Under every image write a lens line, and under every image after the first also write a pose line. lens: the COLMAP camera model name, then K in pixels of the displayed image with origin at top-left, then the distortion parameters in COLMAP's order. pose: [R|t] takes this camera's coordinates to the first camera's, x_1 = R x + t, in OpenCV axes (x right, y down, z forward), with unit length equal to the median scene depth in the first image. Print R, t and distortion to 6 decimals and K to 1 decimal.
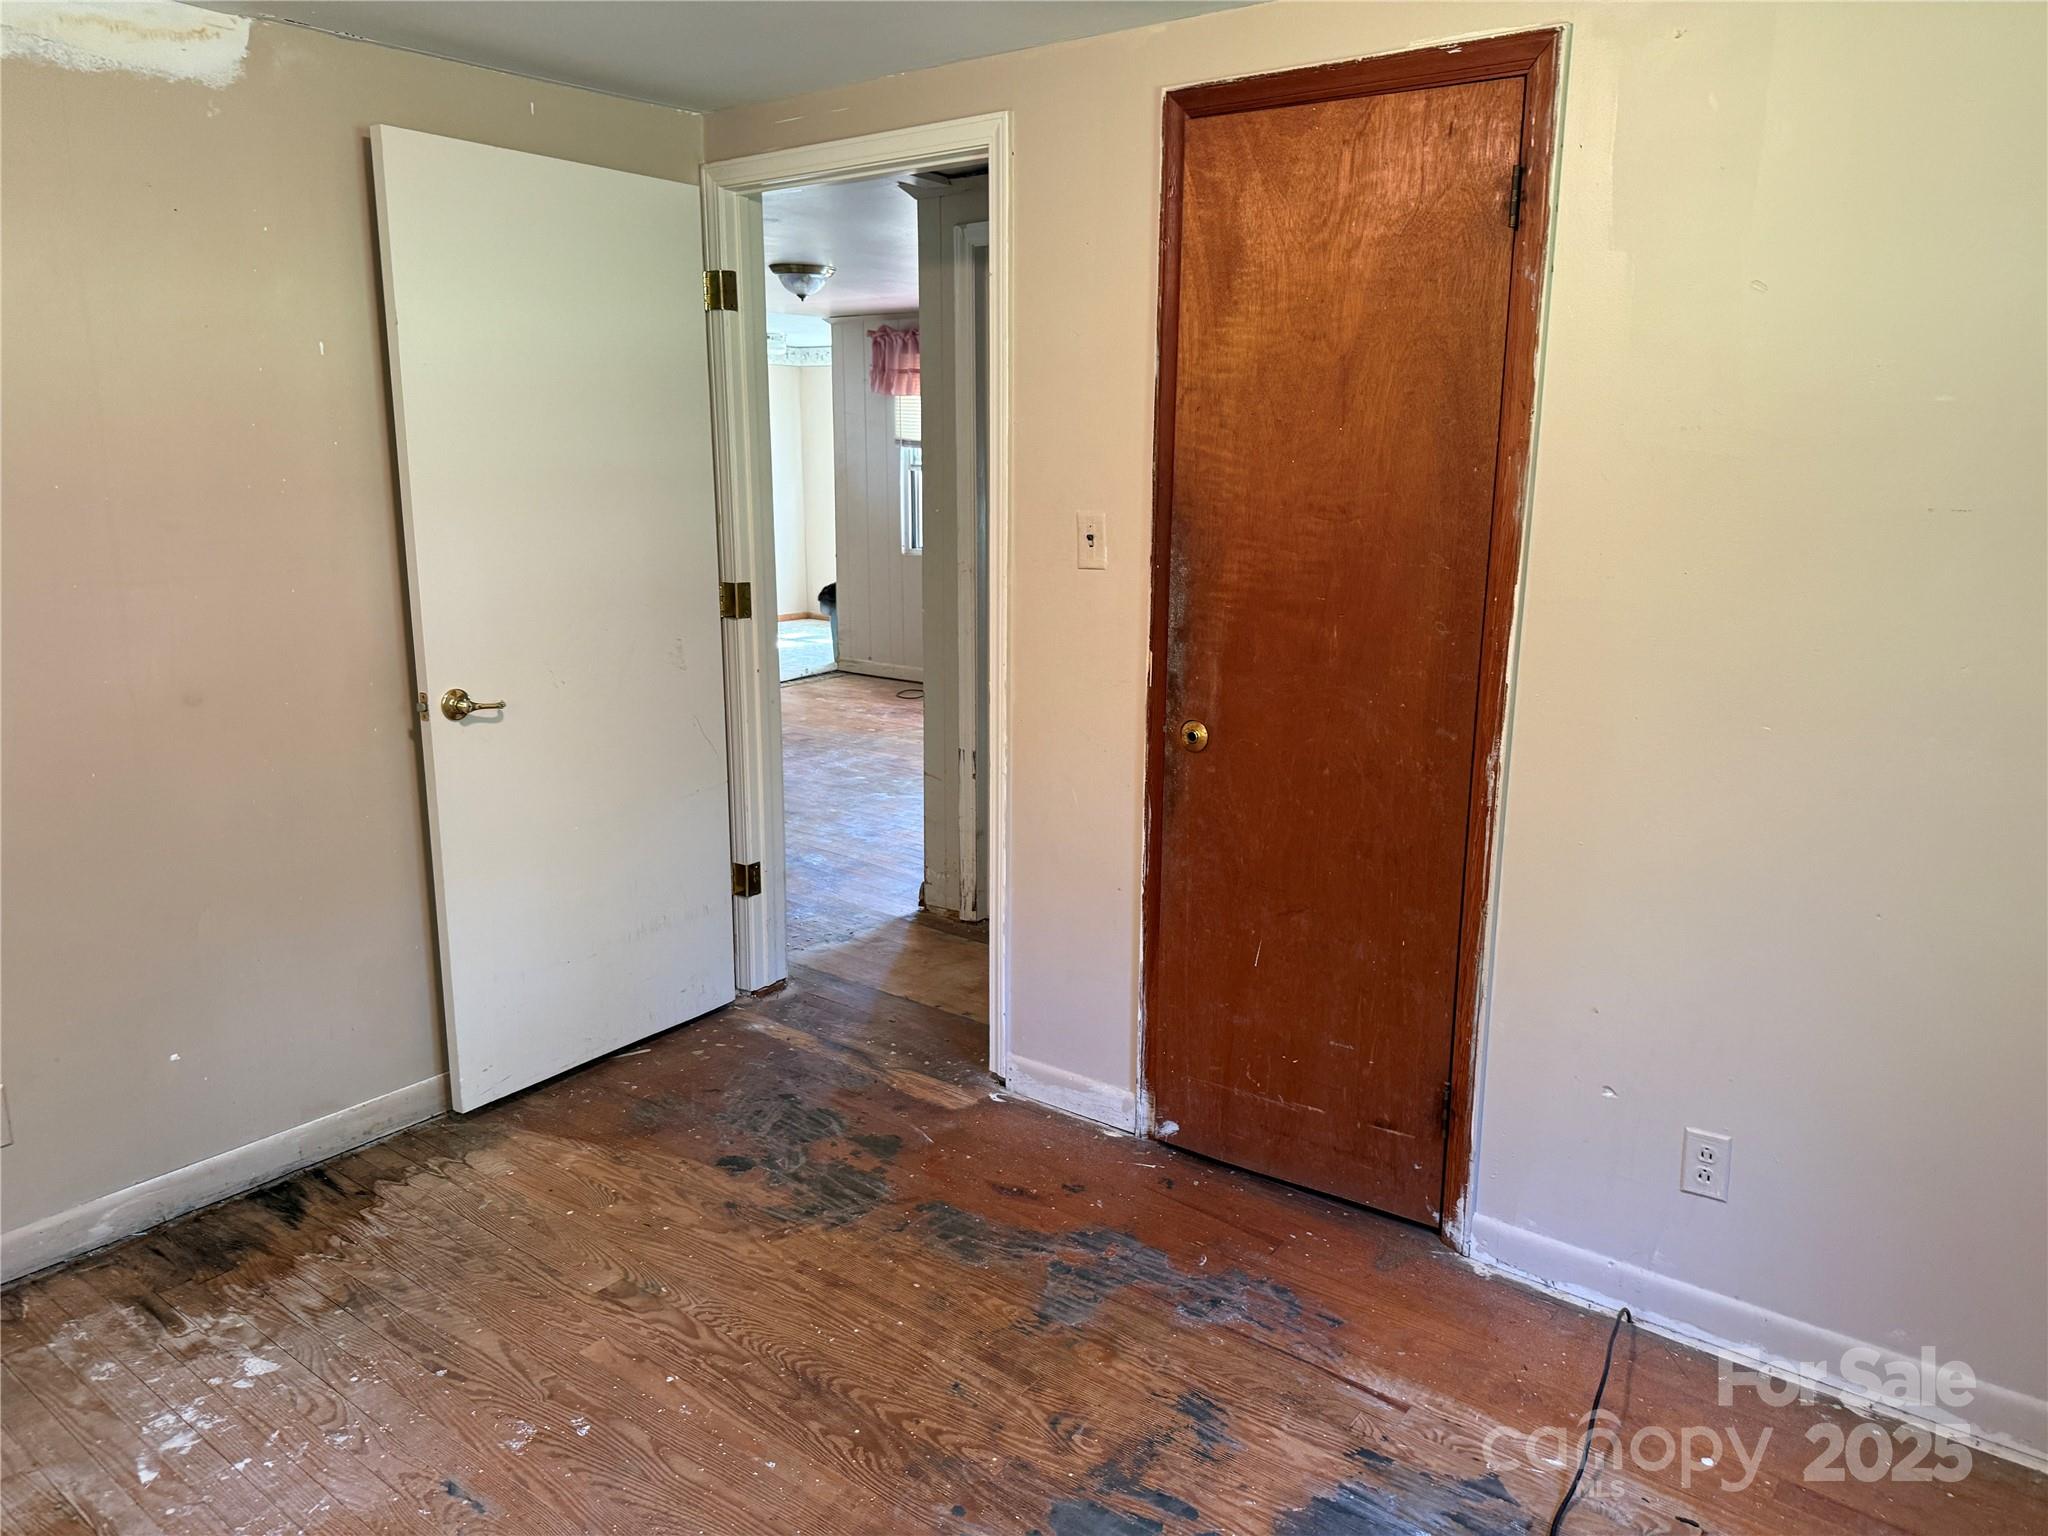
lens RADIAL K [[1438.0, 0, 1021.3], [0, 1438.0, 770.5], [0, 0, 1]] dist [0.061772, -0.063785]
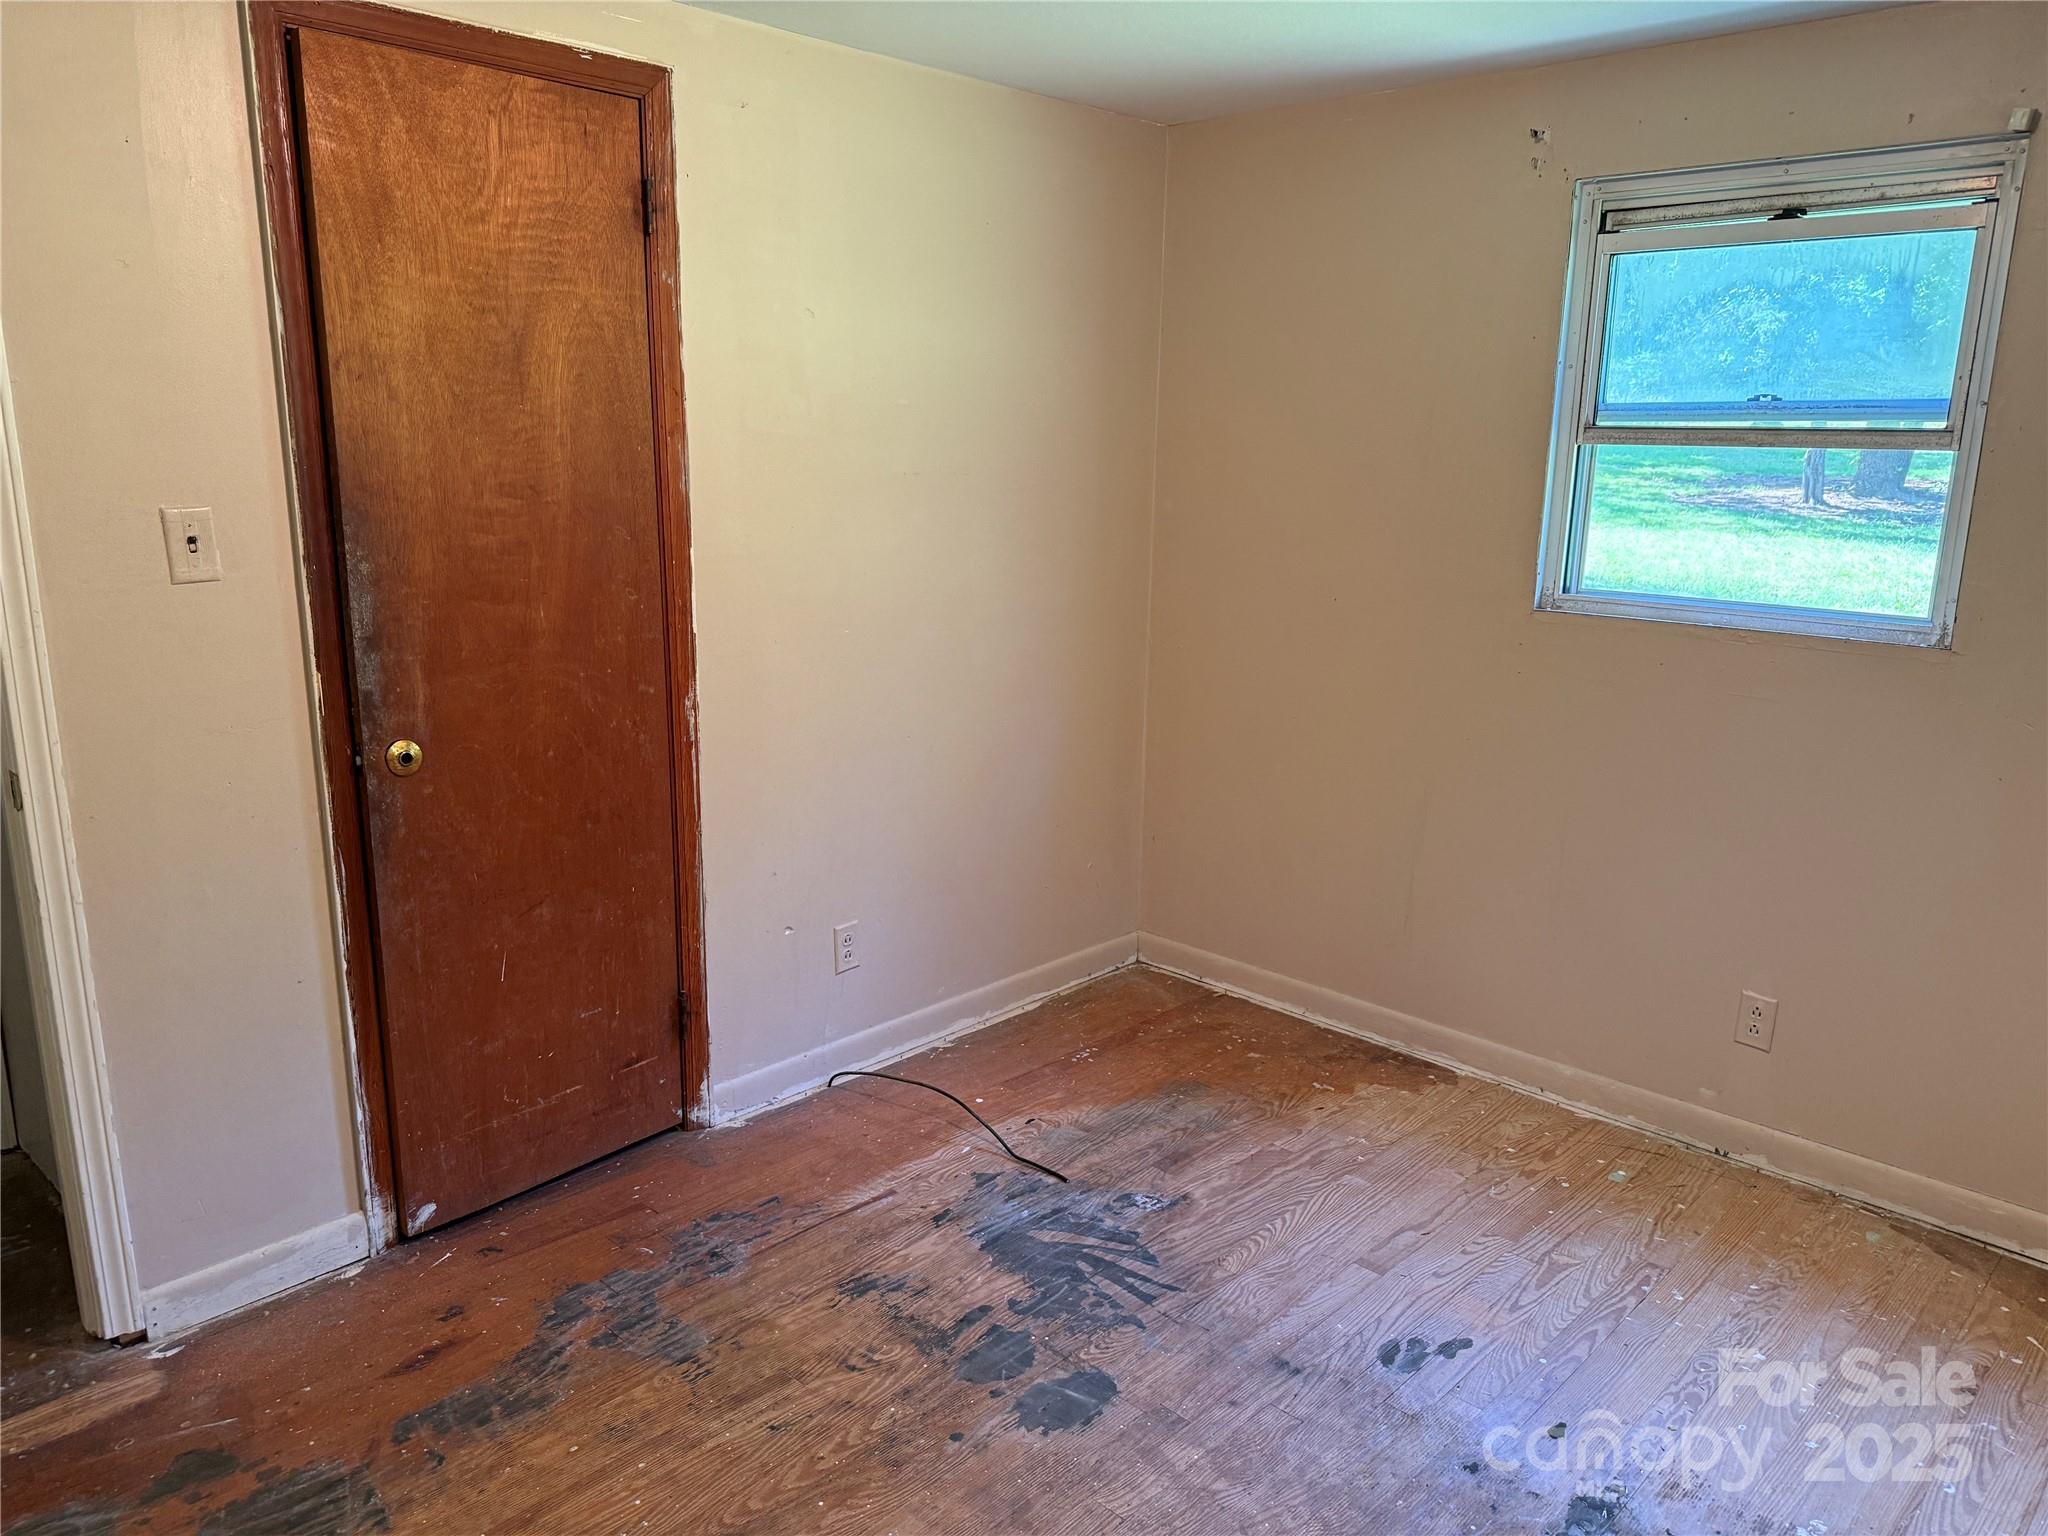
lens RADIAL K [[1438.0, 0, 1020.5], [0, 1438.0, 777.3], [0, 0, 1]] dist [0.061772, -0.063785]
pose [[0.104978, -0.233990, 0.966555, -0.751206], [0.205550, 0.956043, 0.209120, -0.130230], [-0.973000, 0.176722, 0.148460, 0.559165]]
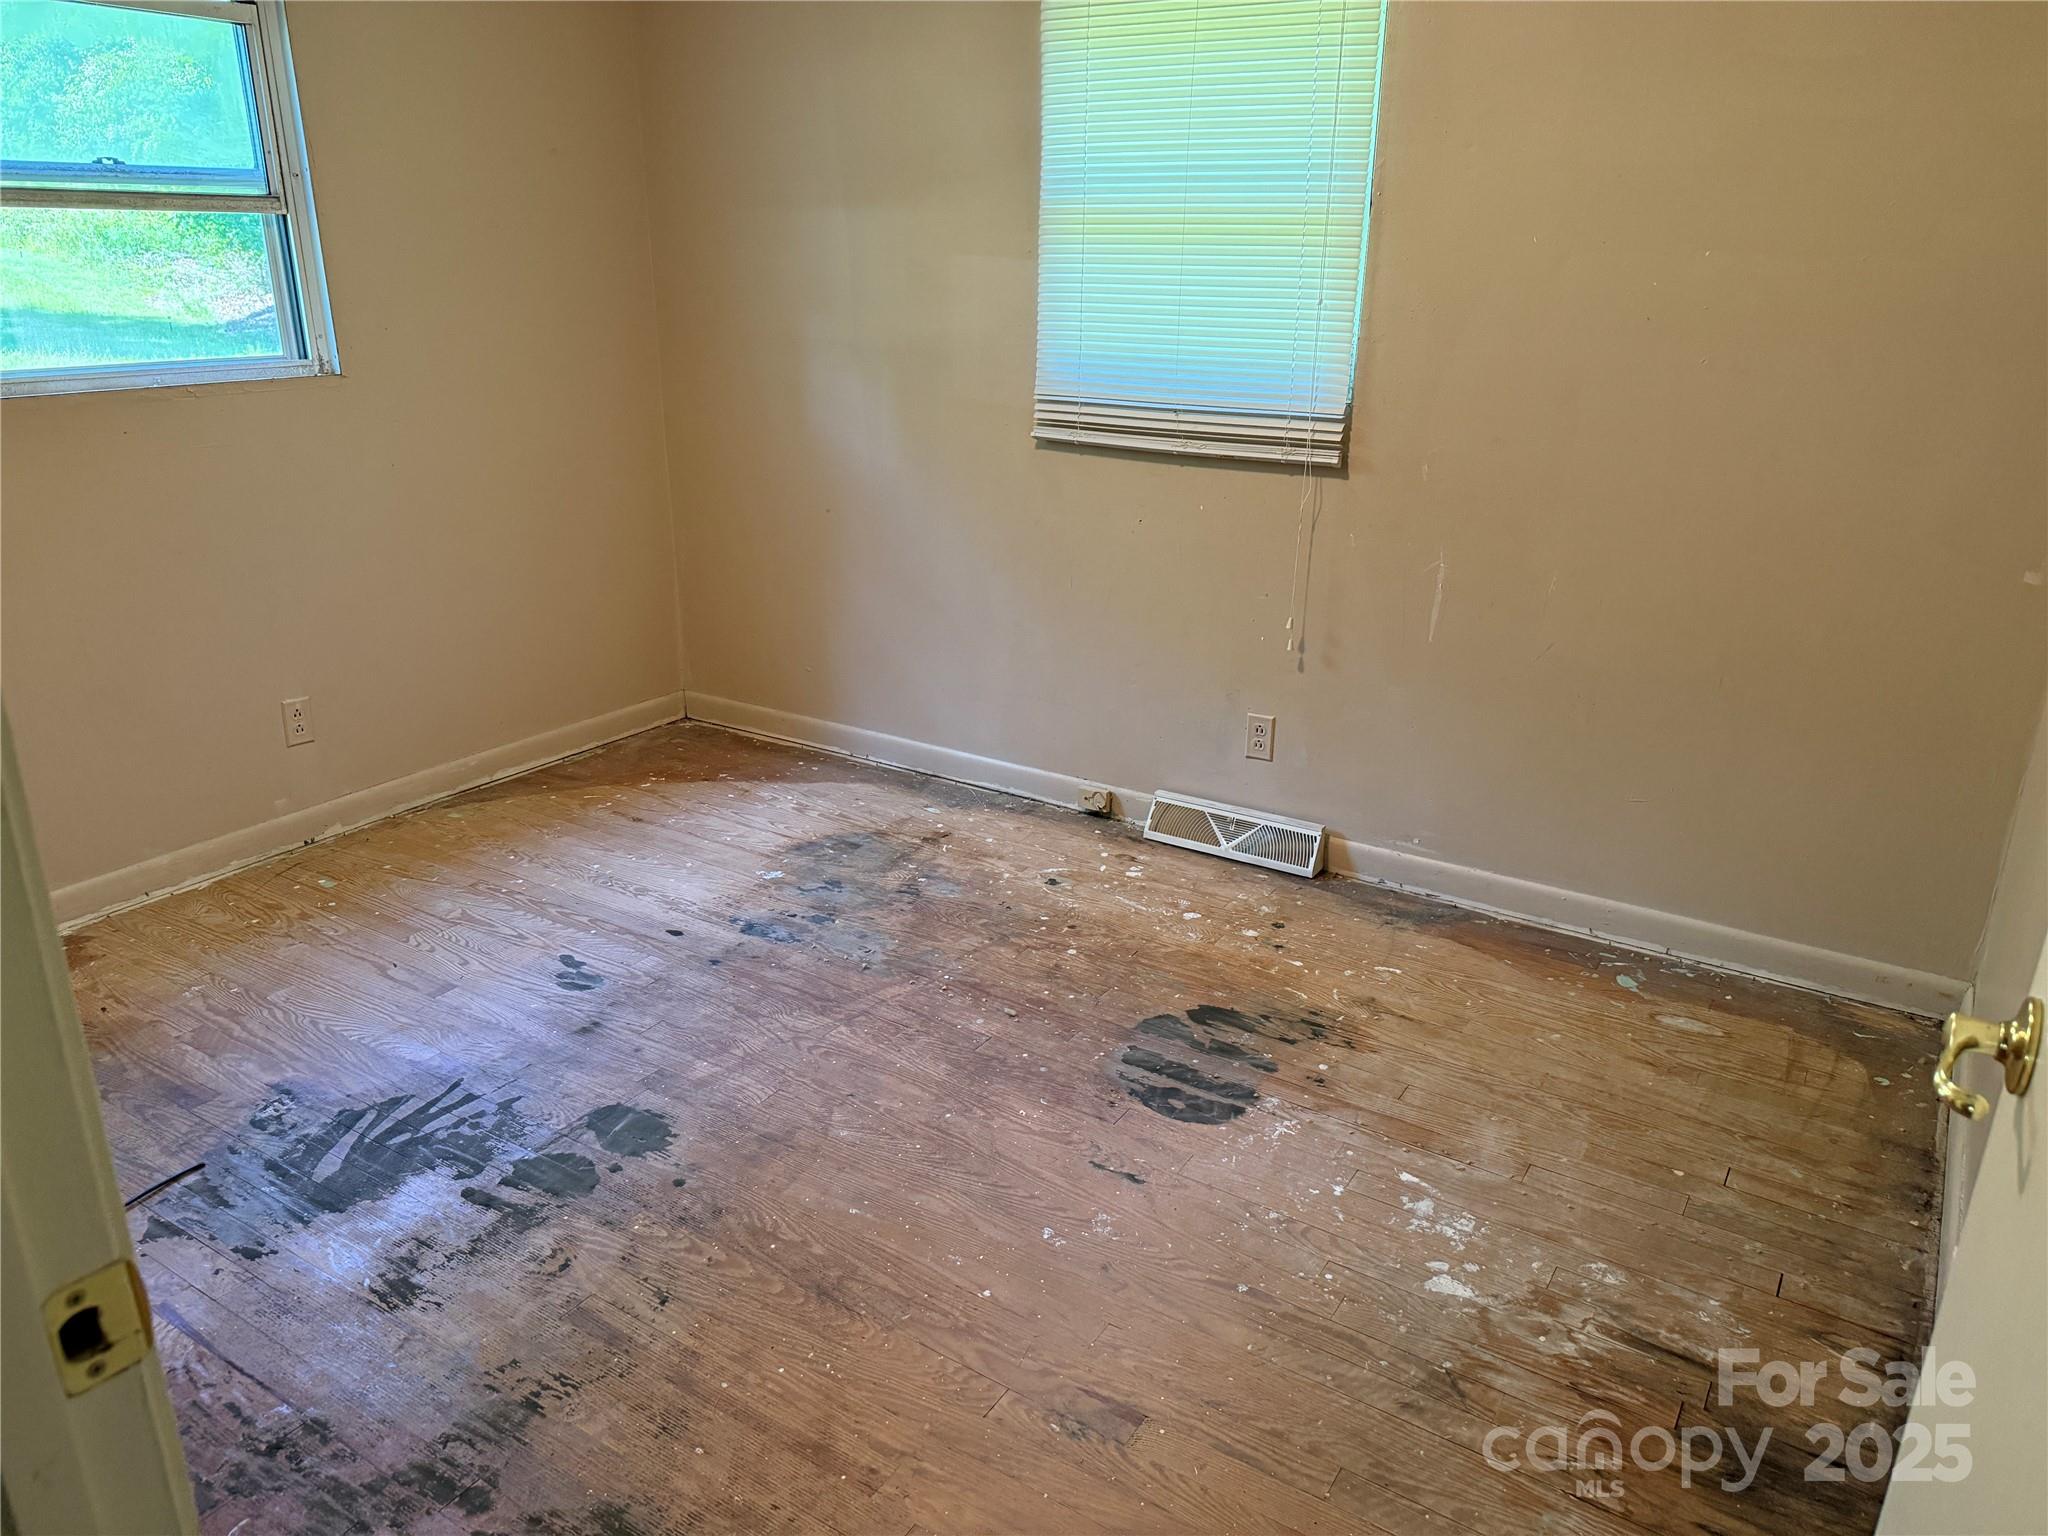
lens RADIAL K [[1438.0, 0, 1010.0], [0, 1438.0, 774.5], [0, 0, 1]] dist [0.061772, -0.063785]
pose [[-0.996385, 0.014174, -0.083761, -0.166308], [-0.033638, 0.839564, 0.542218, -0.301630], [0.078008, 0.543075, -0.836053, 1.412803]]
